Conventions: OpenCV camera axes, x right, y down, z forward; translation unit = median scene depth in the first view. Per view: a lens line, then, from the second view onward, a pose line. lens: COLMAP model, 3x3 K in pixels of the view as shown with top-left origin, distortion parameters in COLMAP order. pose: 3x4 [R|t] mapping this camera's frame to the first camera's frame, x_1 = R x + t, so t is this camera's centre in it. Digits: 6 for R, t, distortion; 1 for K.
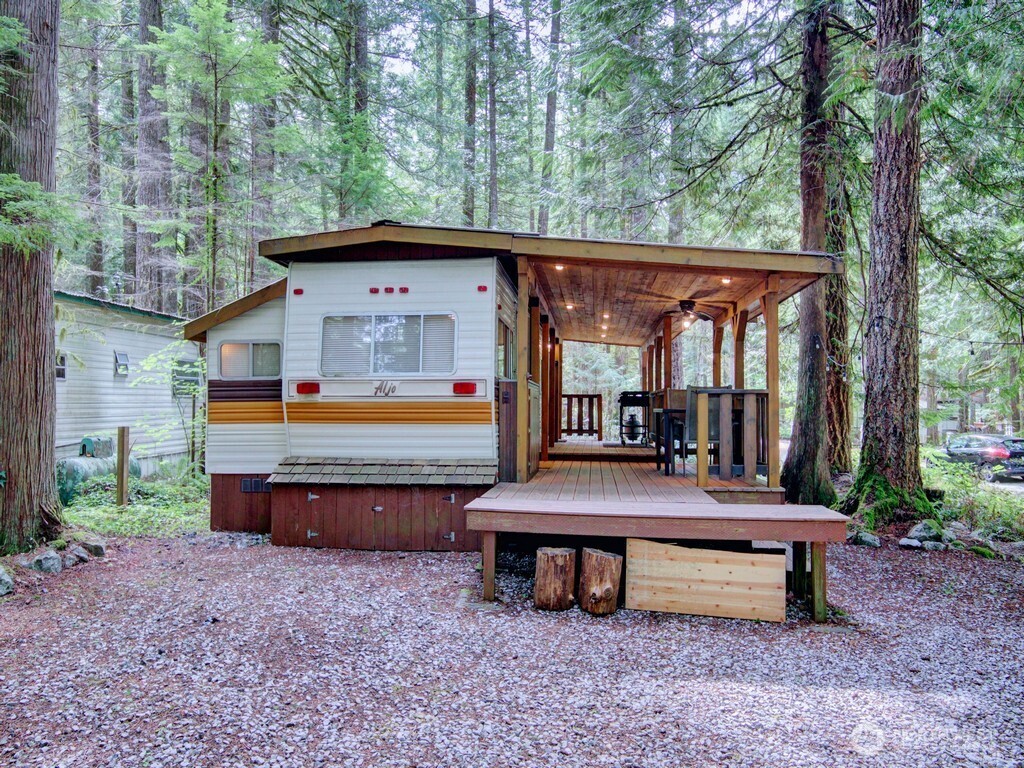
lens RADIAL K [[738.5, 0, 506.0], [0, 738.5, 388.3], [0, 0, 1]] dist [0.029001, -0.009562]
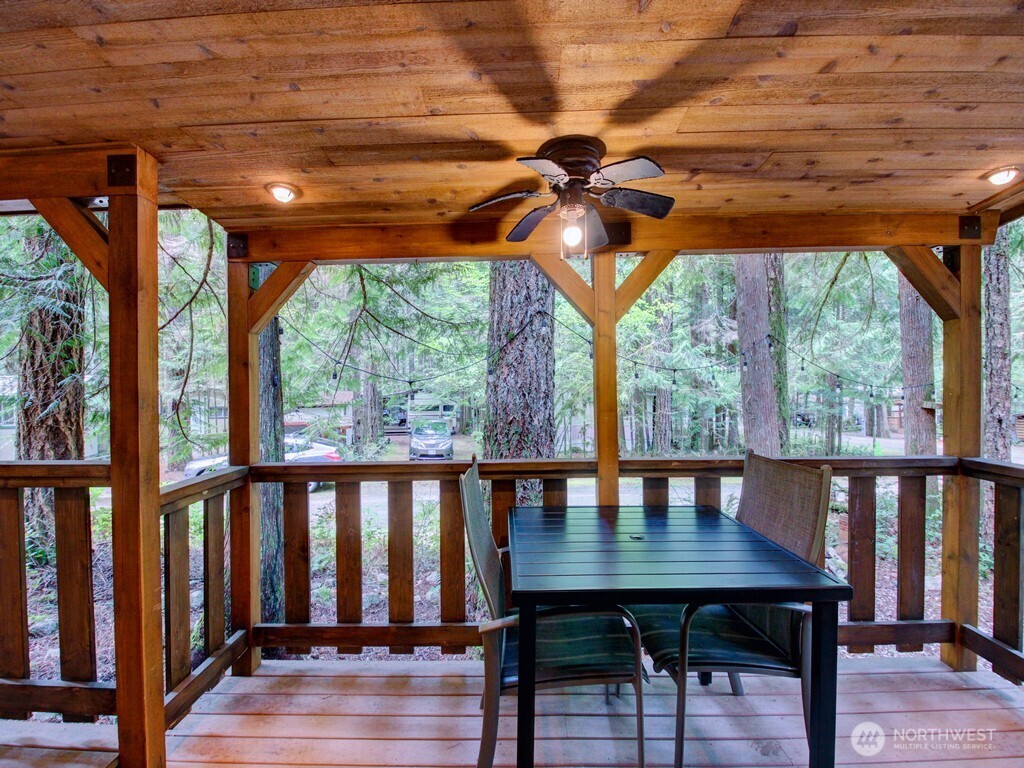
lens RADIAL K [[503.5, 0, 506.8], [0, 503.5, 388.9], [0, 0, 1]] dist [0.020992, -0.029481]
pose [[-0.094589, -0.010547, 0.995461, 0.061649], [-0.015127, 0.999844, 0.009156, -0.032307], [-0.995402, -0.014193, -0.094733, 1.083218]]
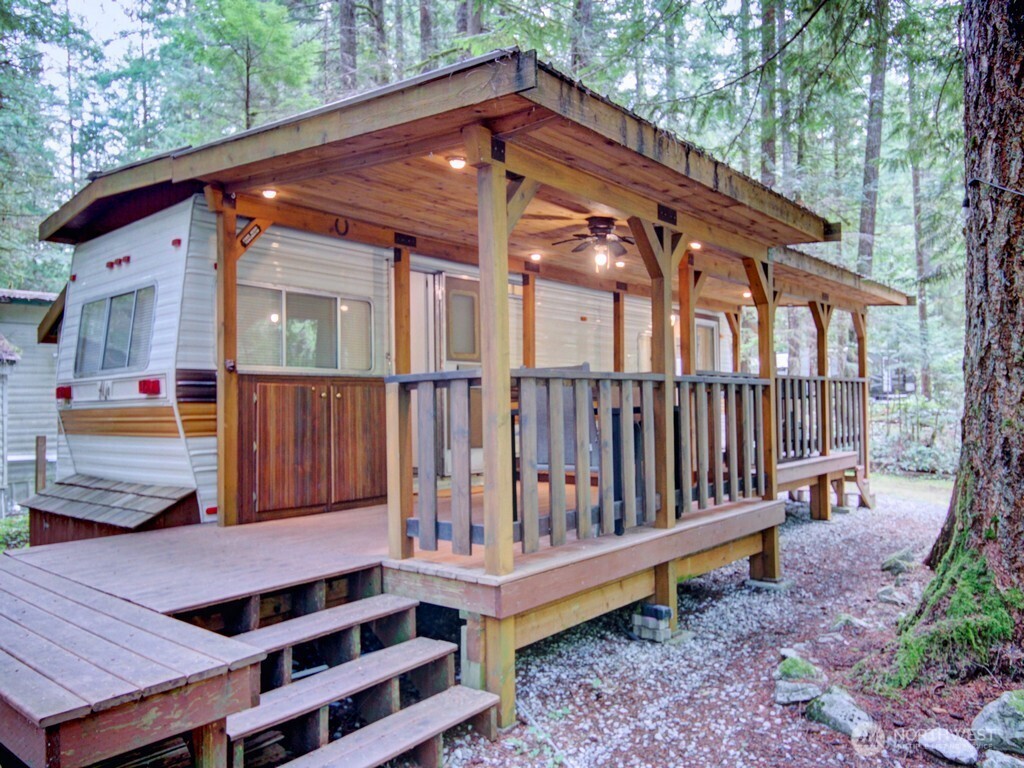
lens RADIAL K [[738.5, 0, 506.0], [0, 738.5, 388.3], [0, 0, 1]] dist [0.029001, -0.009562]
pose [[0.830592, -0.030849, -0.556027, 0.519883], [0.035577, 0.999364, -0.002301, 0.012730], [0.555745, -0.017870, 0.831161, 0.498785]]
